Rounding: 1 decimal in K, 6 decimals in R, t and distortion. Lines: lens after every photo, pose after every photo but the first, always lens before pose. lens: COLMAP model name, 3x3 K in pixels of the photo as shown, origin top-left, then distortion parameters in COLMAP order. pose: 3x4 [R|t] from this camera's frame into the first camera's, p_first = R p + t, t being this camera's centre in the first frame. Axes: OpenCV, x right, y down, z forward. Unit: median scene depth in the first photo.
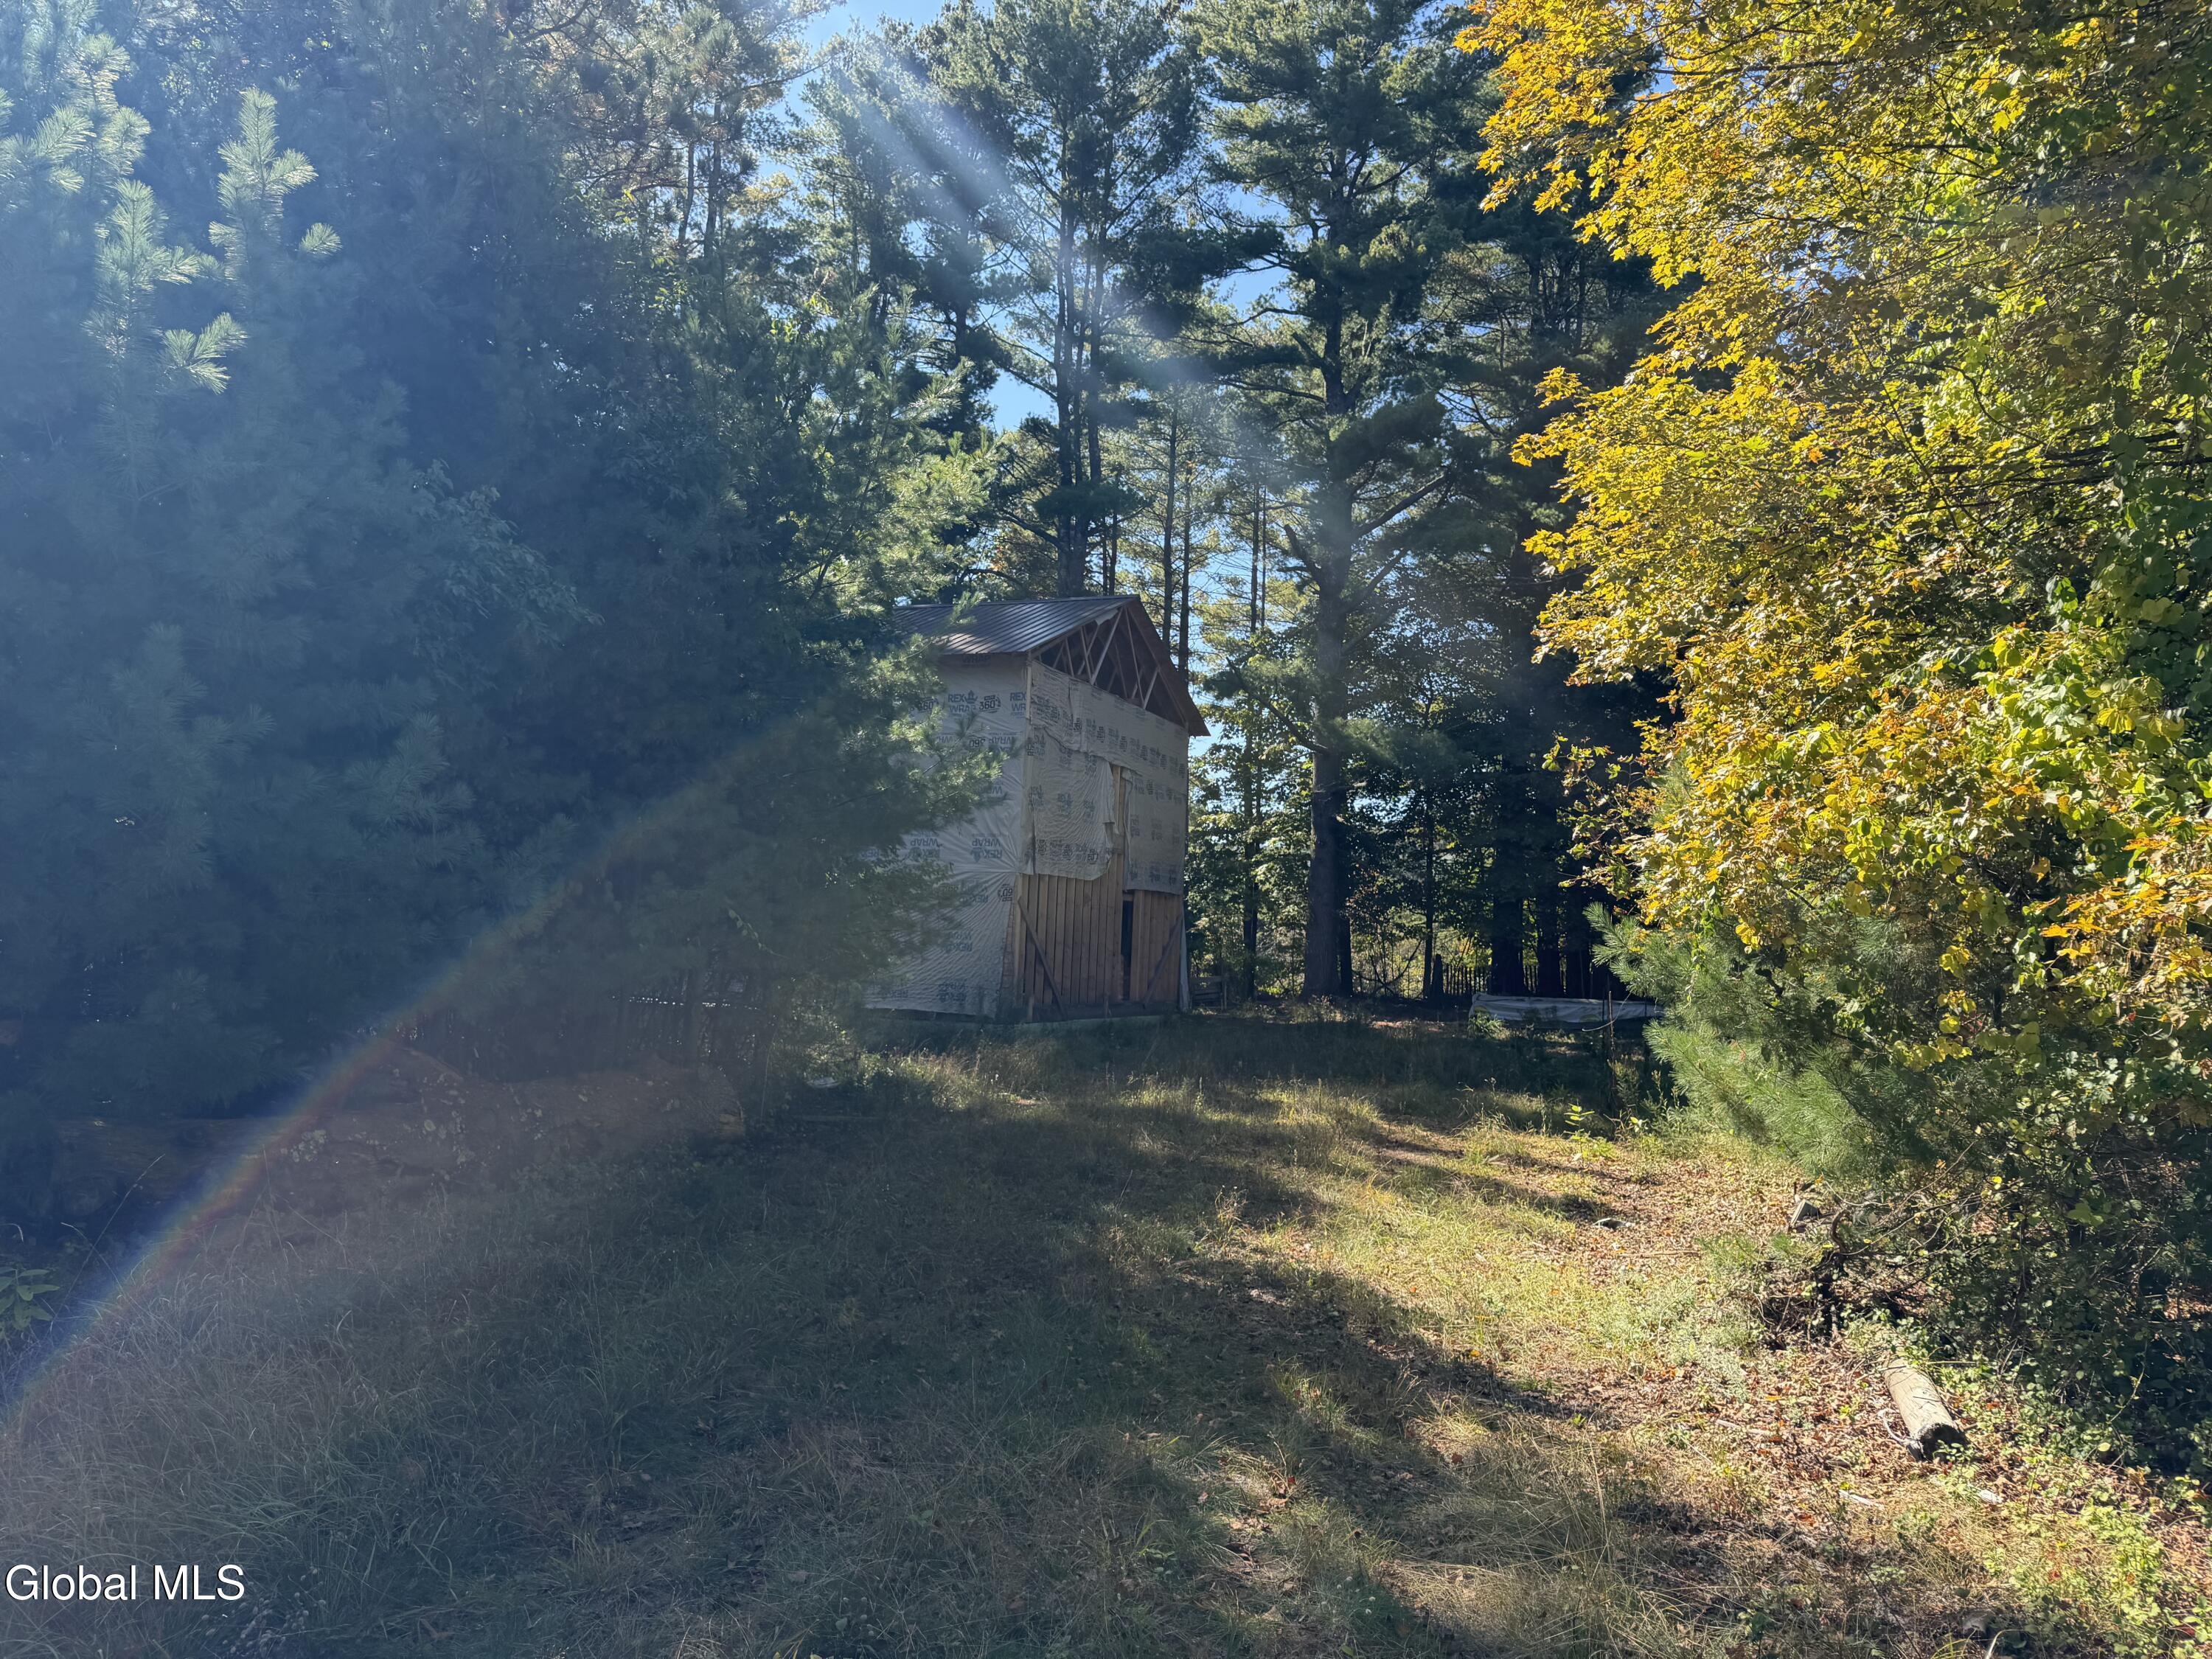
lens RADIAL K [[1546.7, 0, 1106.0], [0, 1546.7, 829.5], [0, 0, 1]] dist [0.133179, -0.202569]
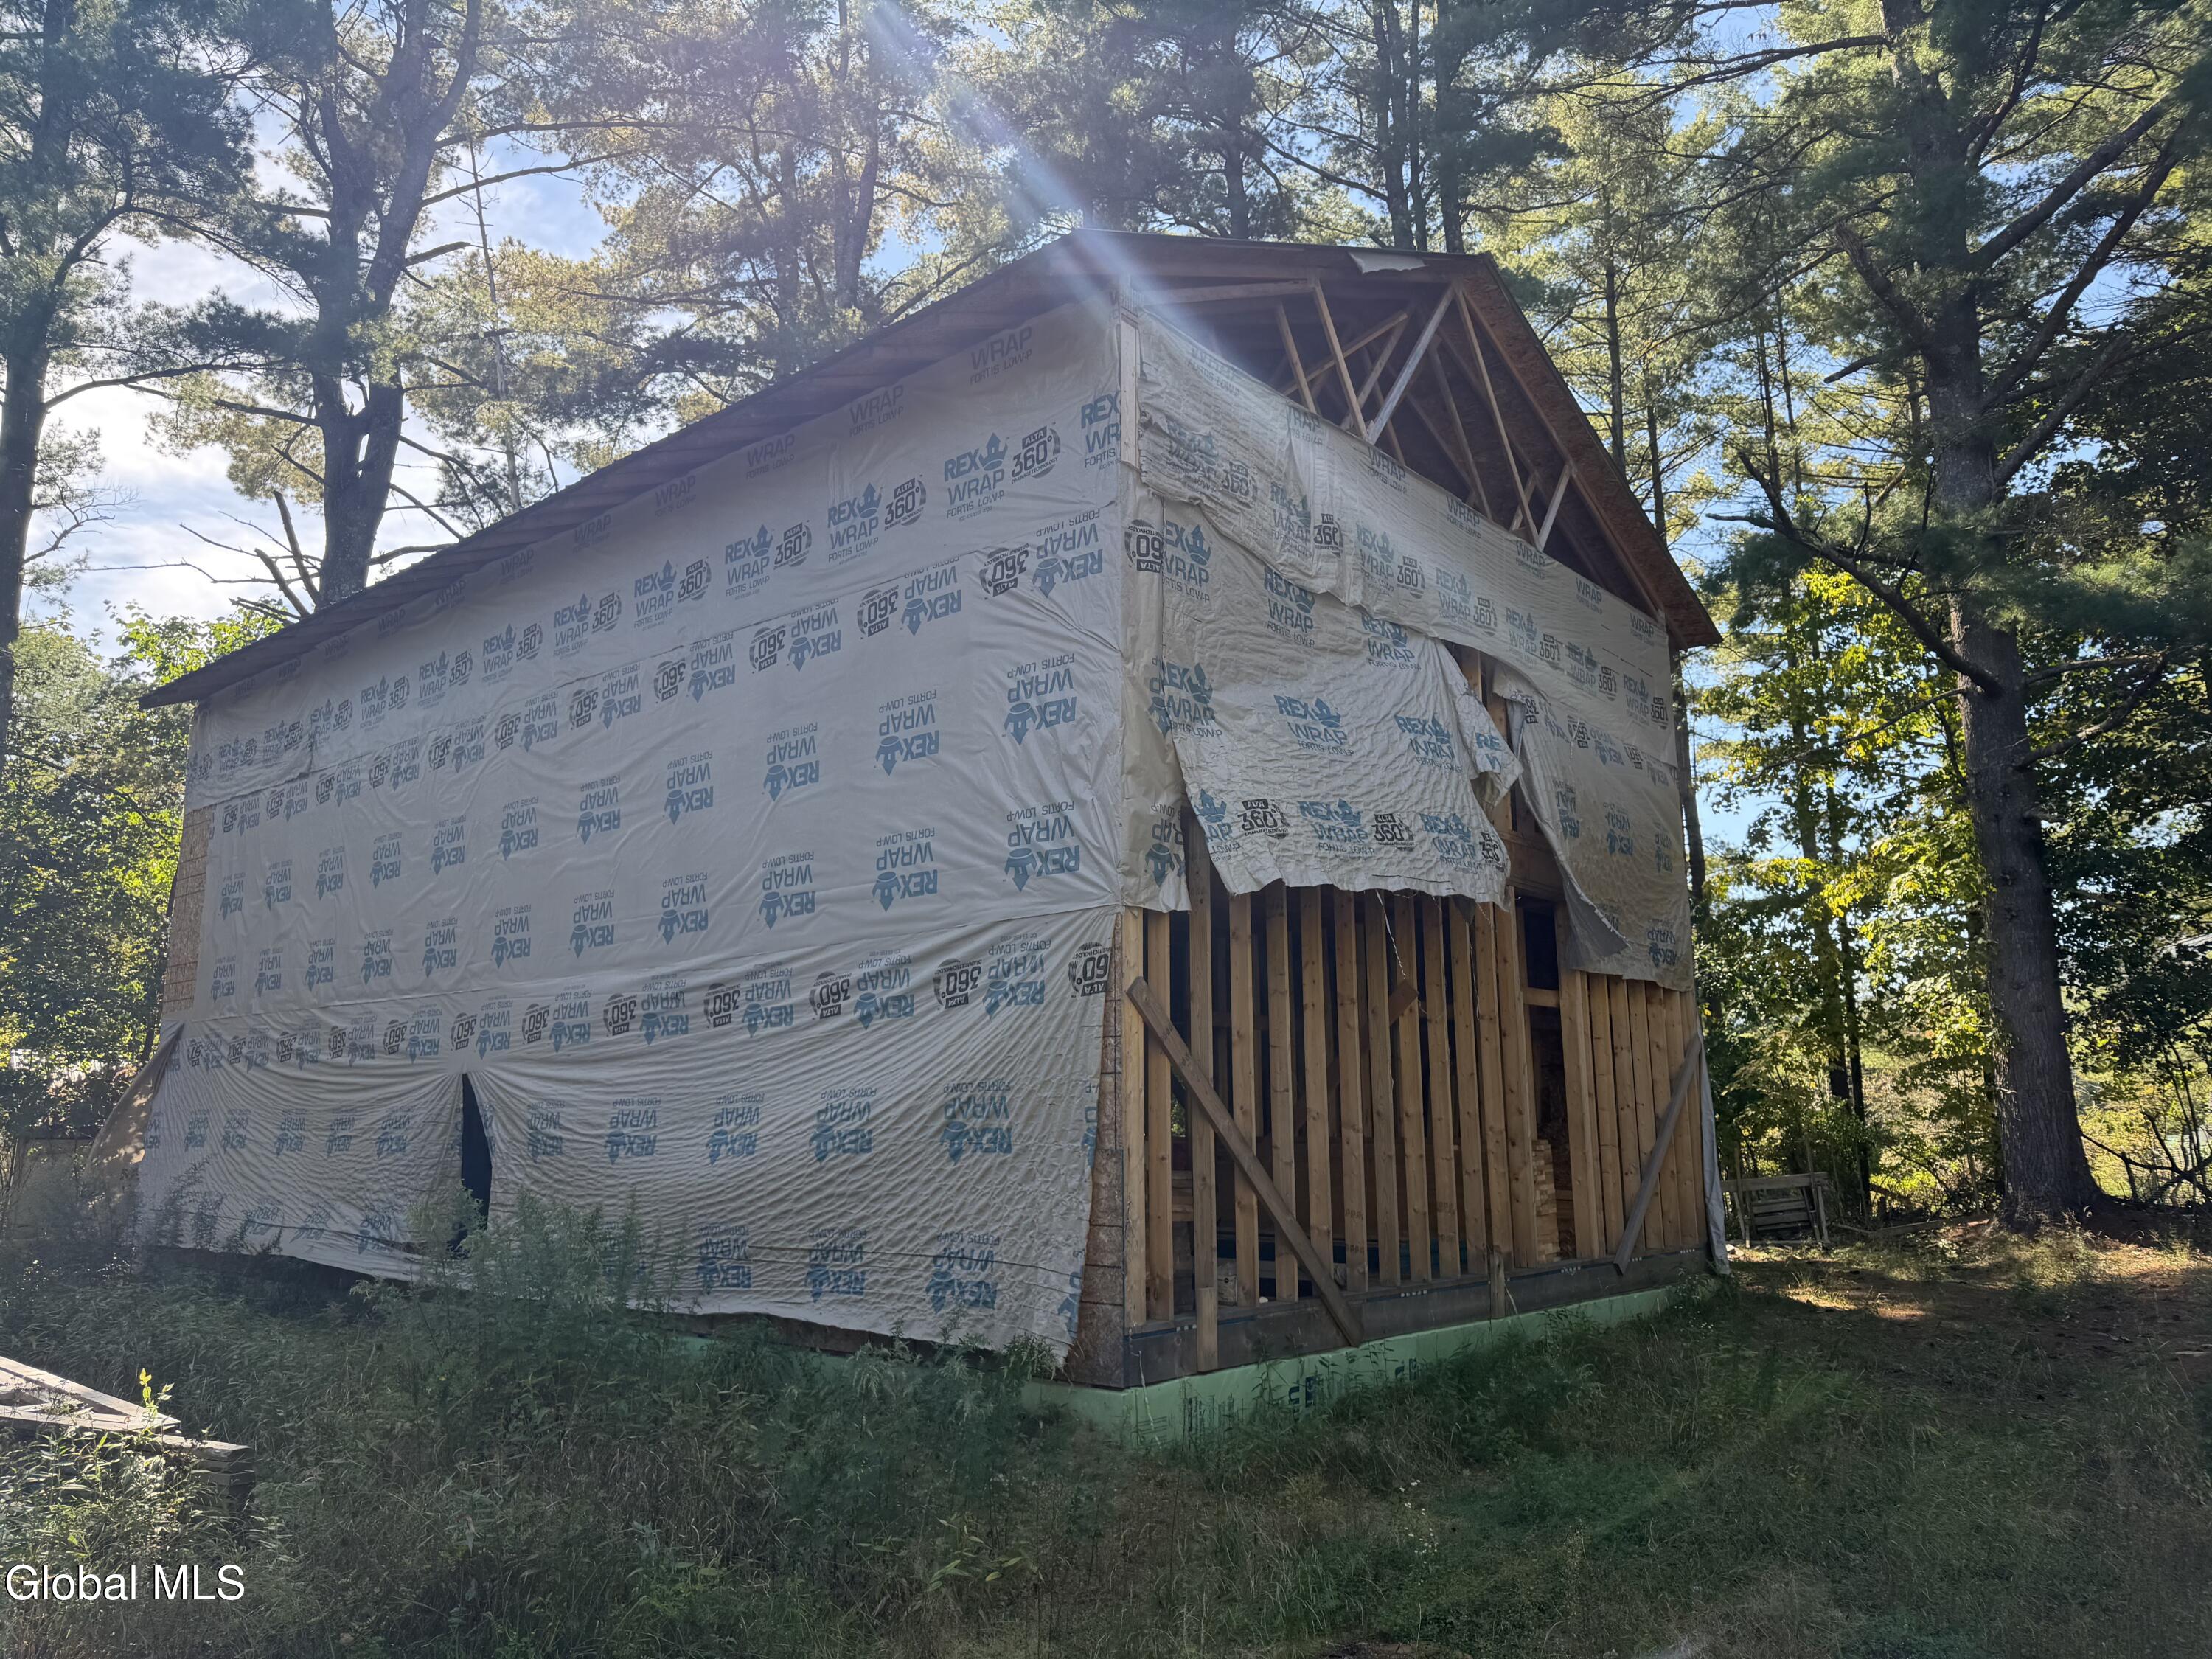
lens RADIAL K [[1546.7, 0, 1106.0], [0, 1546.7, 829.5], [0, 0, 1]] dist [0.133179, -0.202569]
pose [[0.945904, -0.105047, -0.306971, 0.029505], [0.068521, 0.989474, -0.127461, 0.036029], [0.317129, 0.099532, 0.943145, 0.457498]]
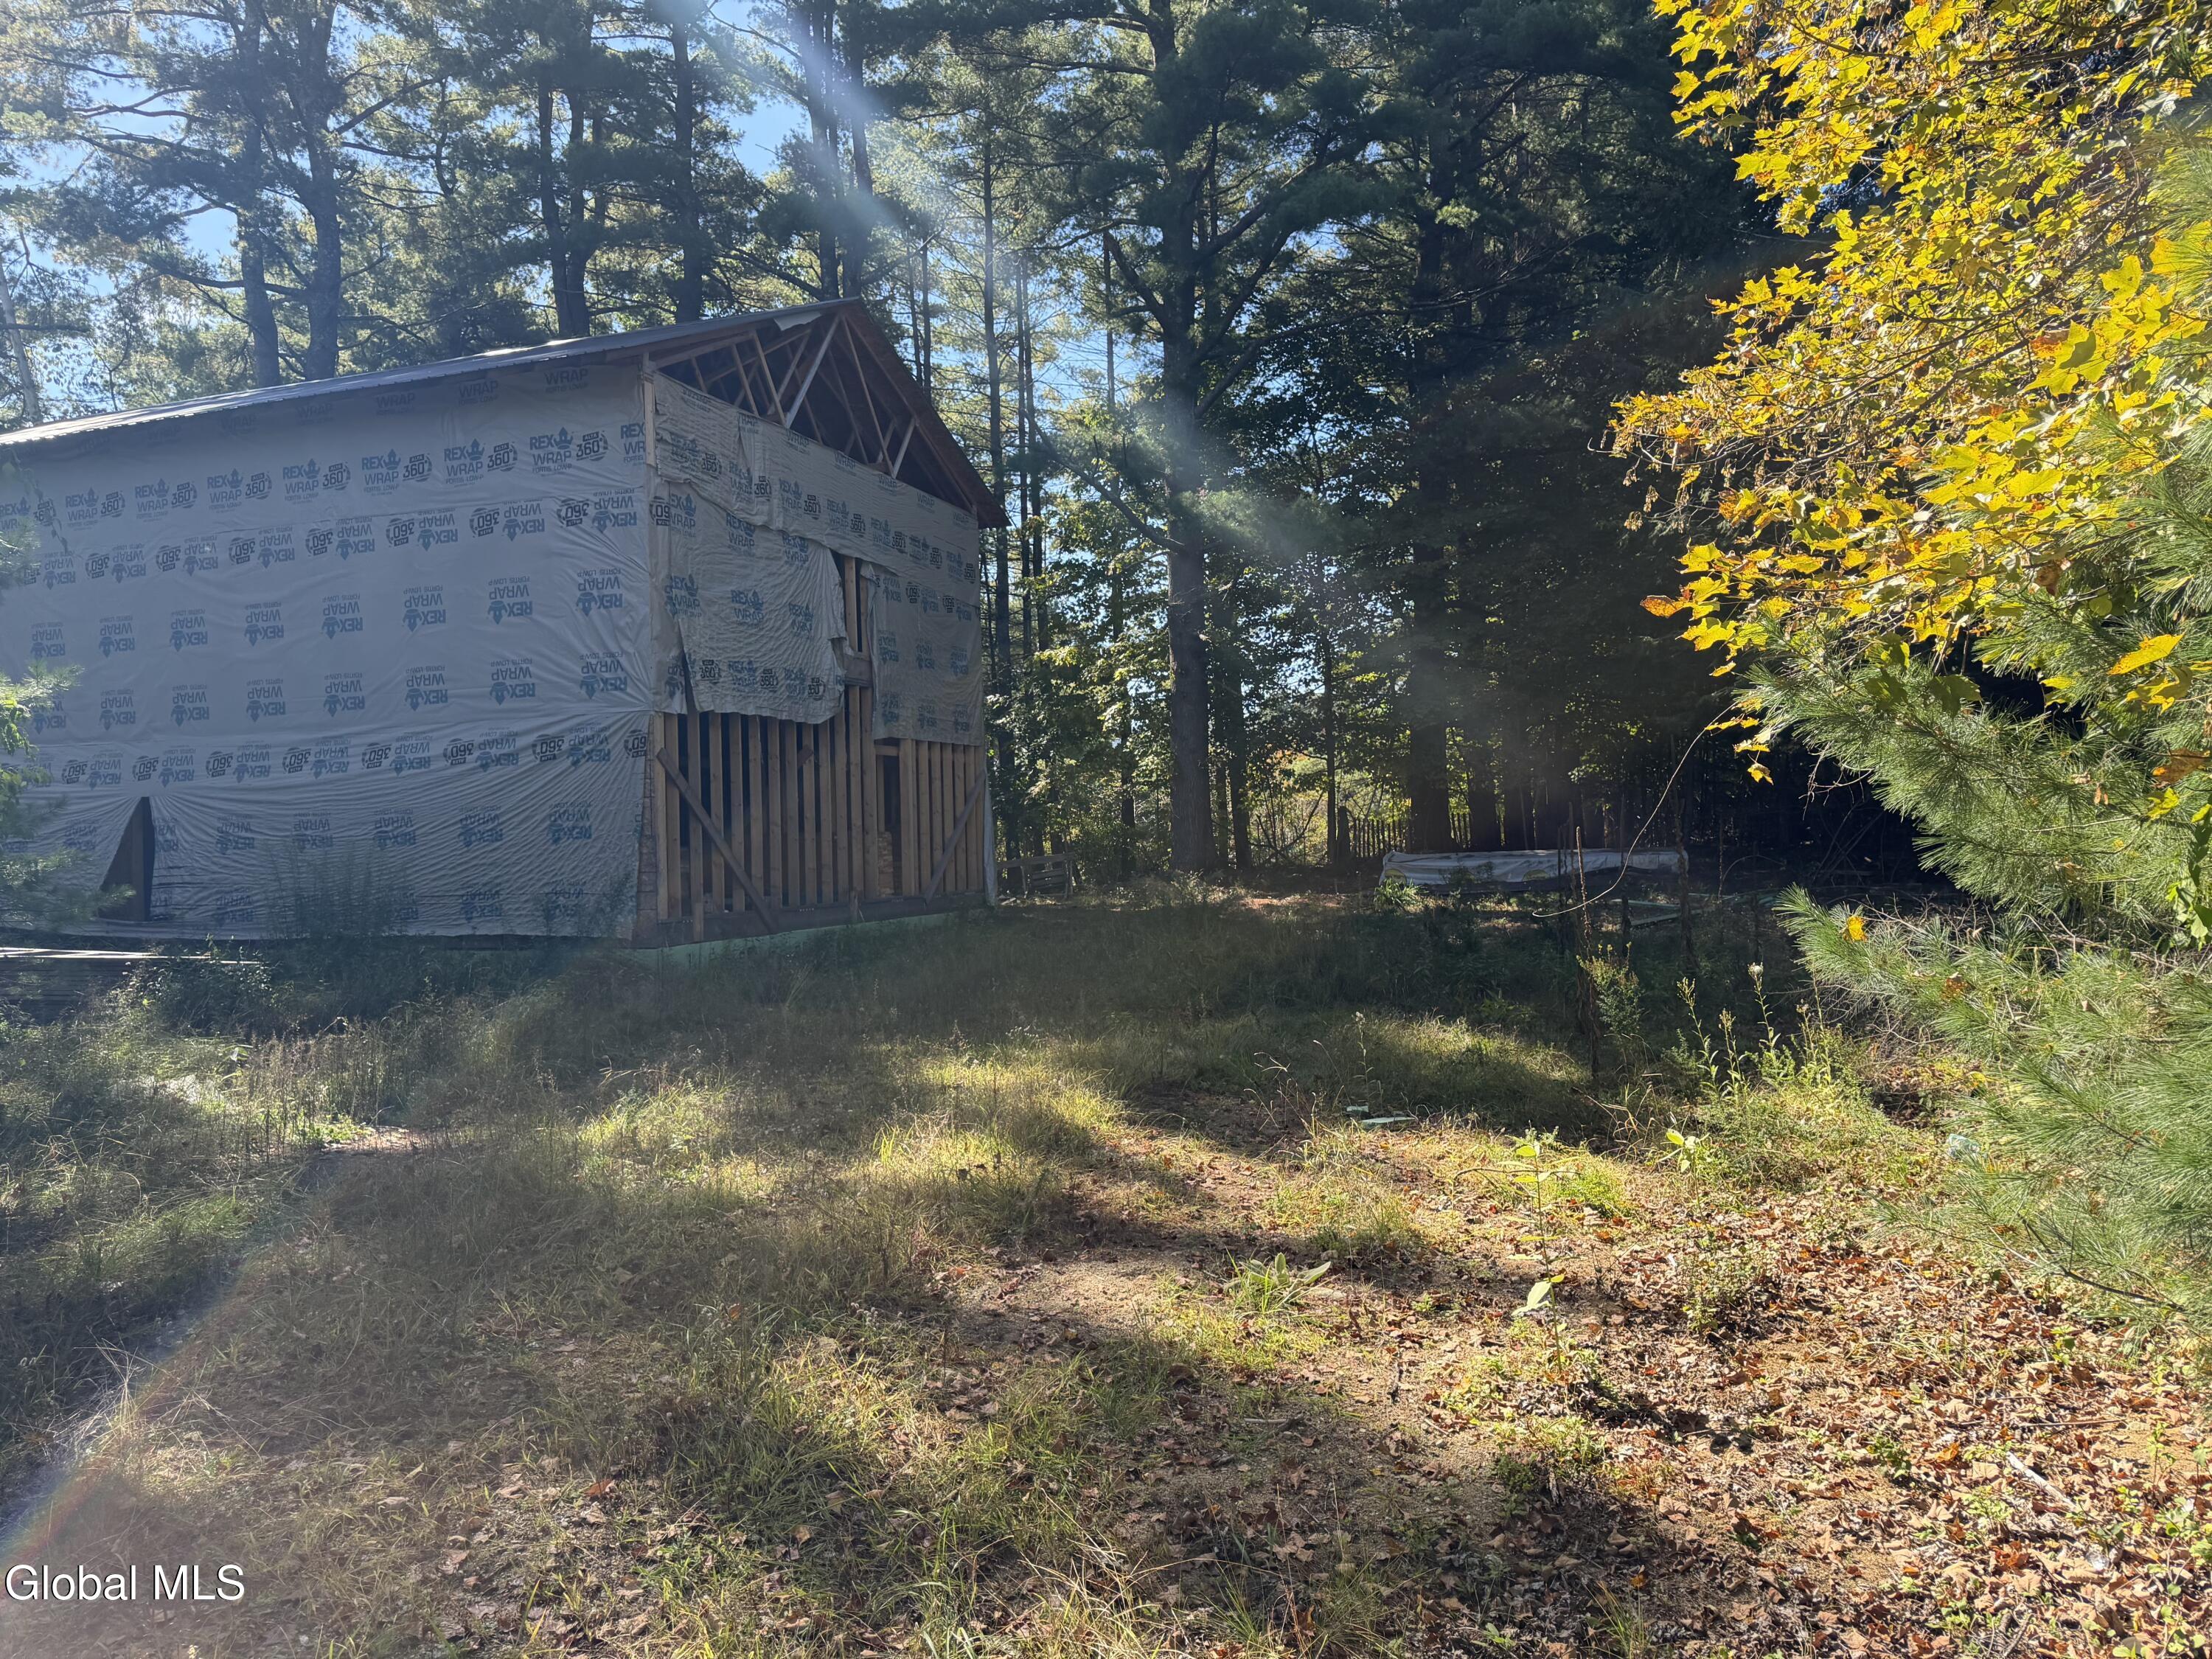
lens RADIAL K [[1539.6, 0, 1112.5], [0, 1539.6, 849.1], [0, 0, 1]] dist [0.081142, -0.099589]
pose [[0.997282, -0.064339, 0.035891, 0.070590], [0.060994, 0.994289, 0.087571, 0.026773], [-0.041320, -0.085144, 0.995512, 0.236048]]
